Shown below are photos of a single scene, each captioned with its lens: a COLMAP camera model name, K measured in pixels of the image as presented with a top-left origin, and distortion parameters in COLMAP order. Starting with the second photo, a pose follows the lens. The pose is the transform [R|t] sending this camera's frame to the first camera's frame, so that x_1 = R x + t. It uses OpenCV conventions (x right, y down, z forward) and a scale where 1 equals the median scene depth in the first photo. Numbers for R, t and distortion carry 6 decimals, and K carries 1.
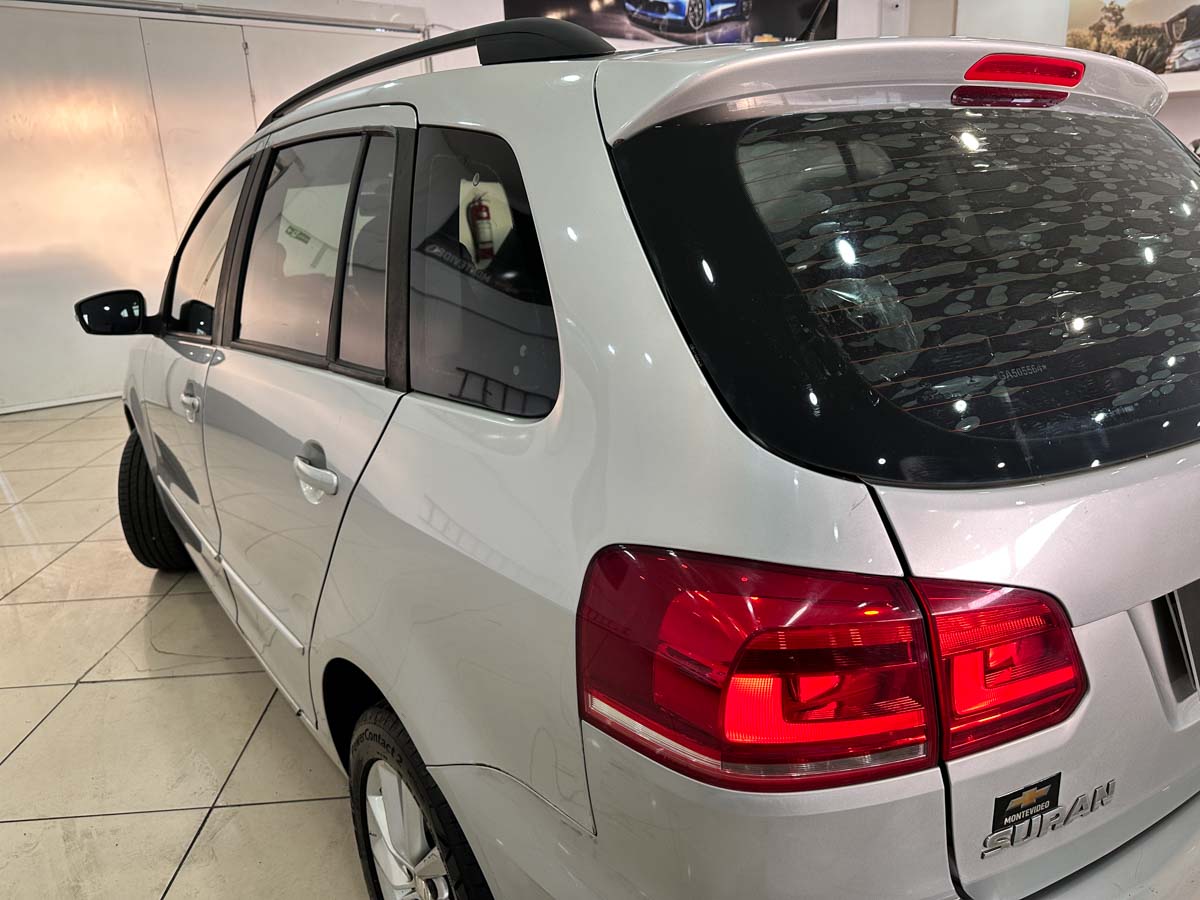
lens RADIAL K [[881.8, 0, 612.5], [0, 881.8, 449.2], [0, 0, 1]] dist [-0.006595, -0.001363]
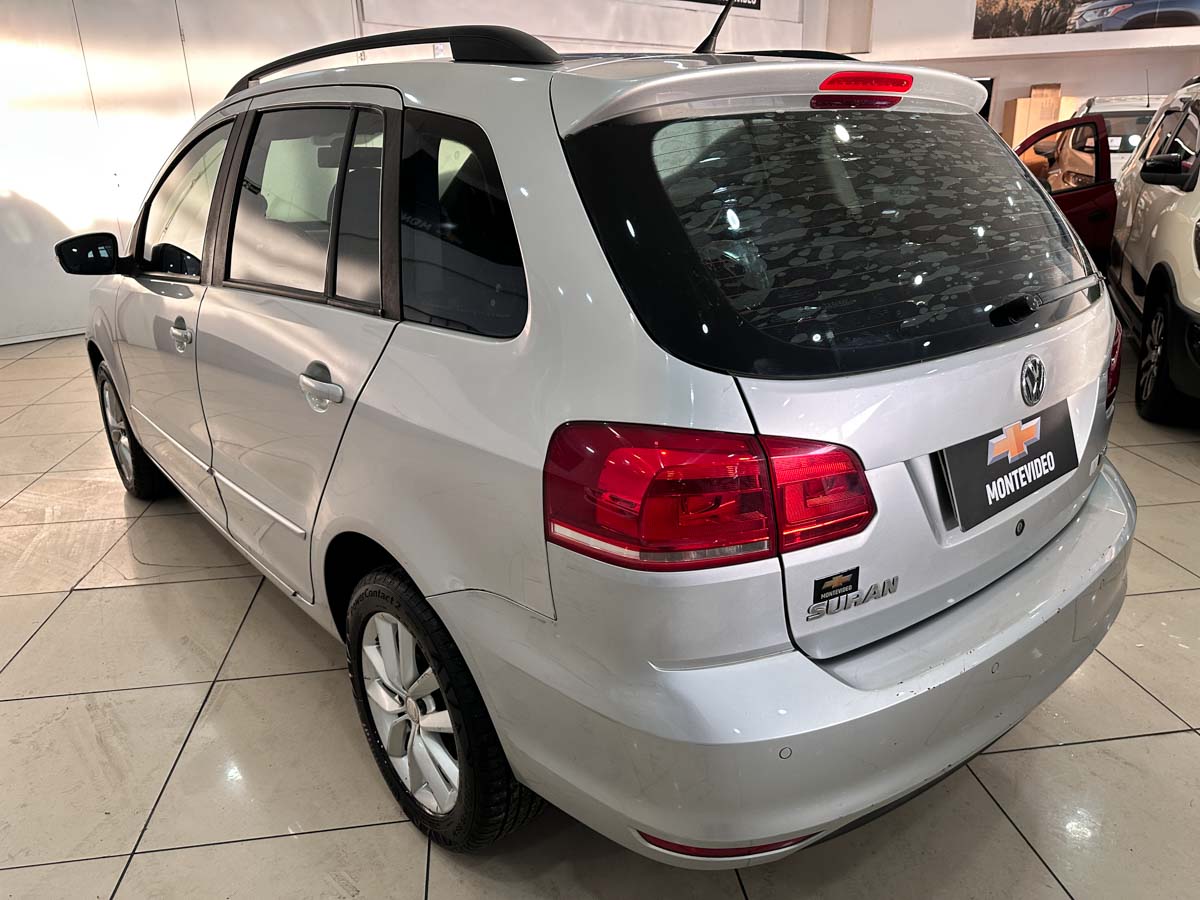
lens RADIAL K [[868.7, 0, 600.0], [0, 868.7, 450.0], [0, 0, 1]] dist [-0.004684, -0.011224]
pose [[0.997892, -0.005339, 0.064675, -0.030146], [0.001046, 0.997803, 0.066237, 0.047199], [-0.064887, -0.066030, 0.995706, -0.355796]]
